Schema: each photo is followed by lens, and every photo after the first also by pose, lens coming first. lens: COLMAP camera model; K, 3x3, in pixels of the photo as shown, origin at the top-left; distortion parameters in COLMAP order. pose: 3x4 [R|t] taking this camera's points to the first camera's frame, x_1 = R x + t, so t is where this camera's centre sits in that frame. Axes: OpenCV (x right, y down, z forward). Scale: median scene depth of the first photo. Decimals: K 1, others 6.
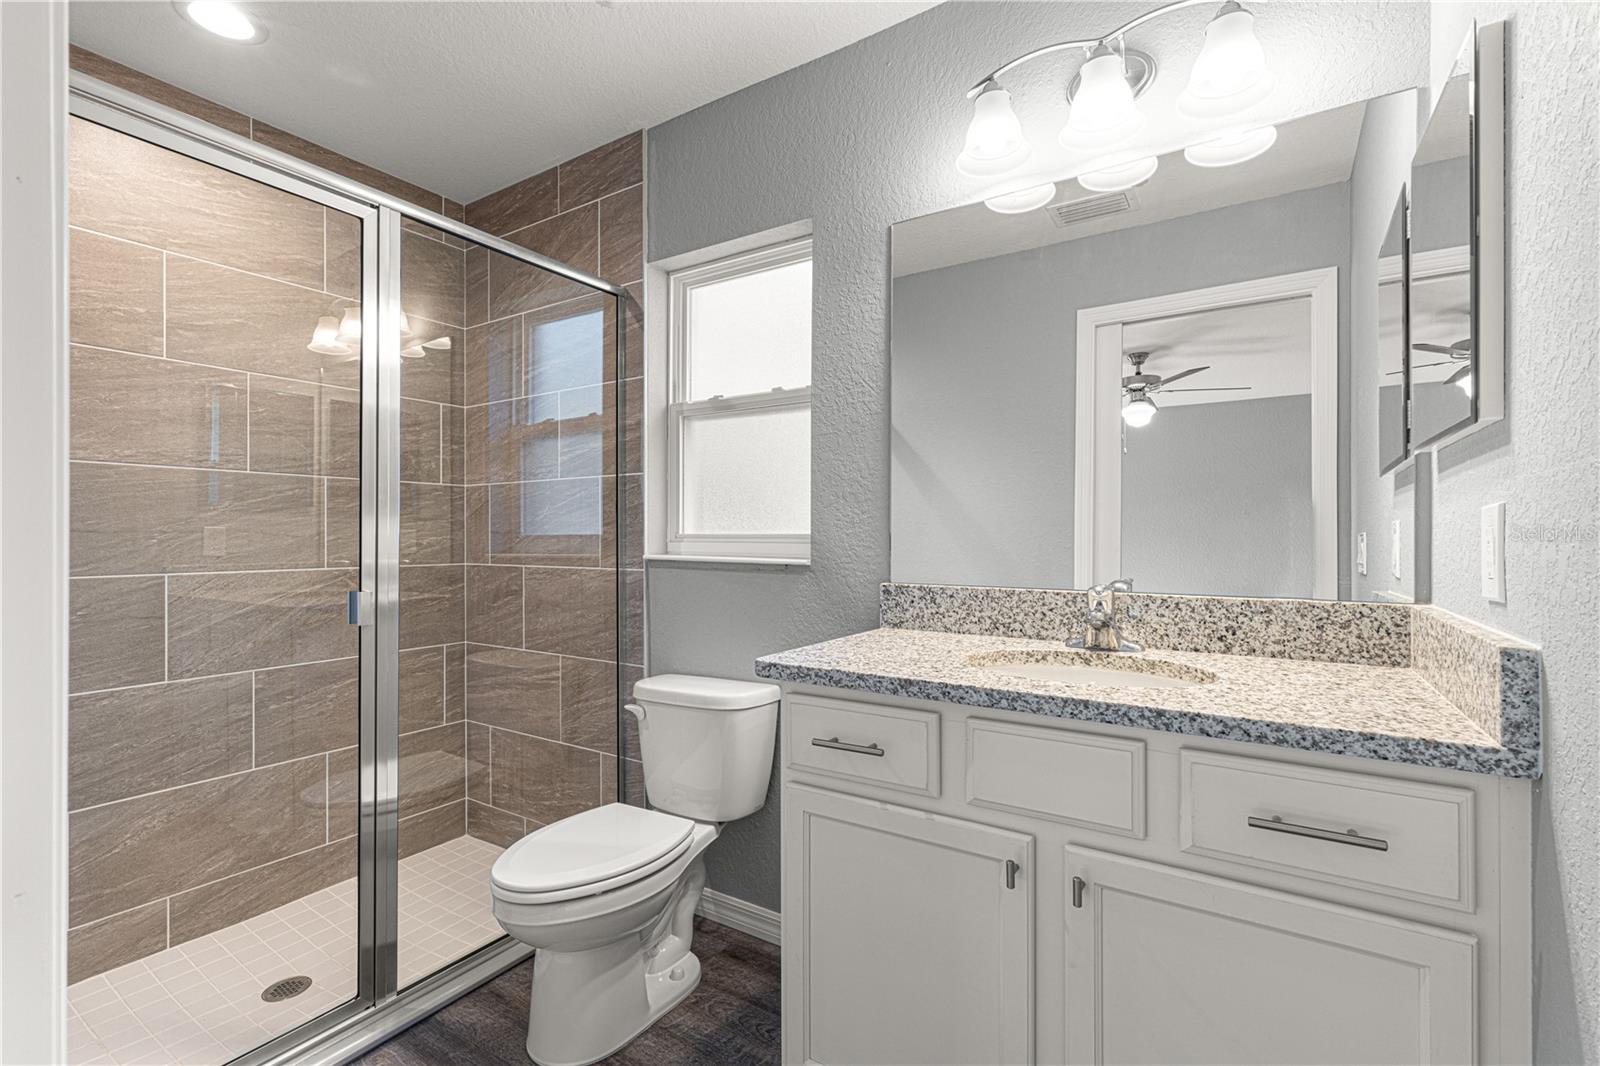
lens RADIAL K [[717.0, 0, 792.5], [0, 717.0, 535.7], [0, 0, 1]] dist [0.011266, -0.002798]
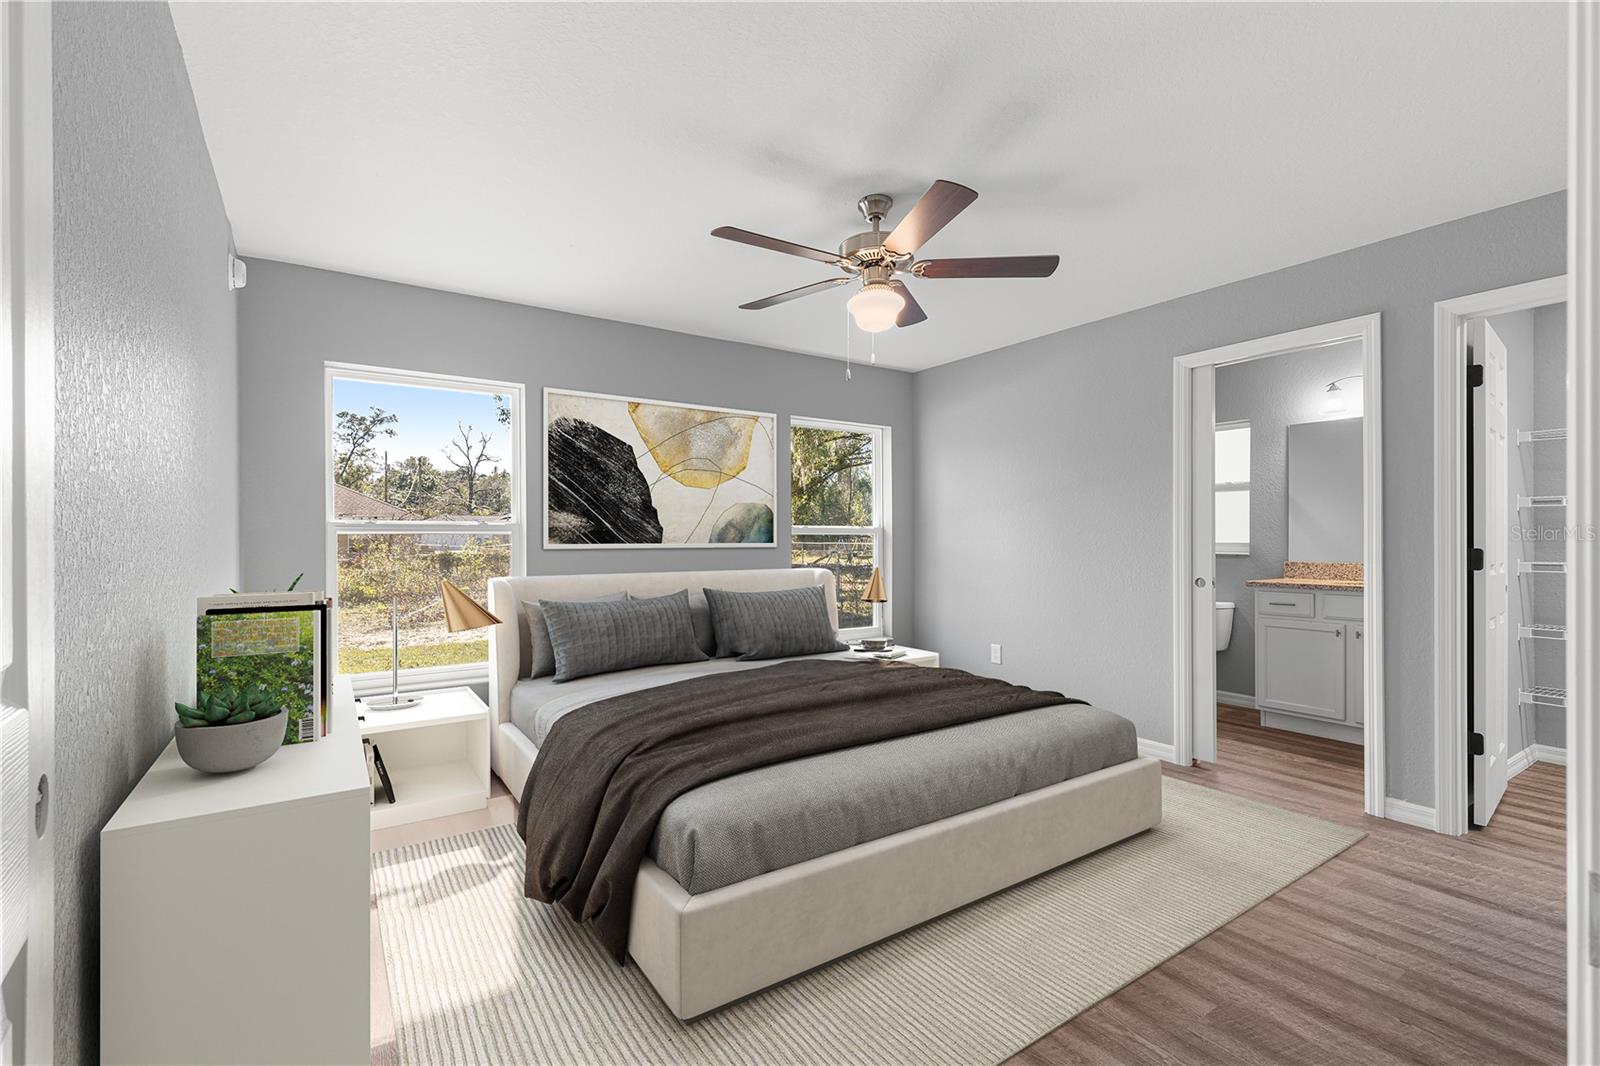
lens RADIAL K [[717.0, 0, 809.3], [0, 717.0, 540.9], [0, 0, 1]] dist [0.011266, -0.002798]
pose [[0.919924, -0.008032, -0.392015, -0.396964], [0.009756, 0.999950, 0.002407, -0.026735], [0.391976, -0.006039, 0.919956, -1.864280]]
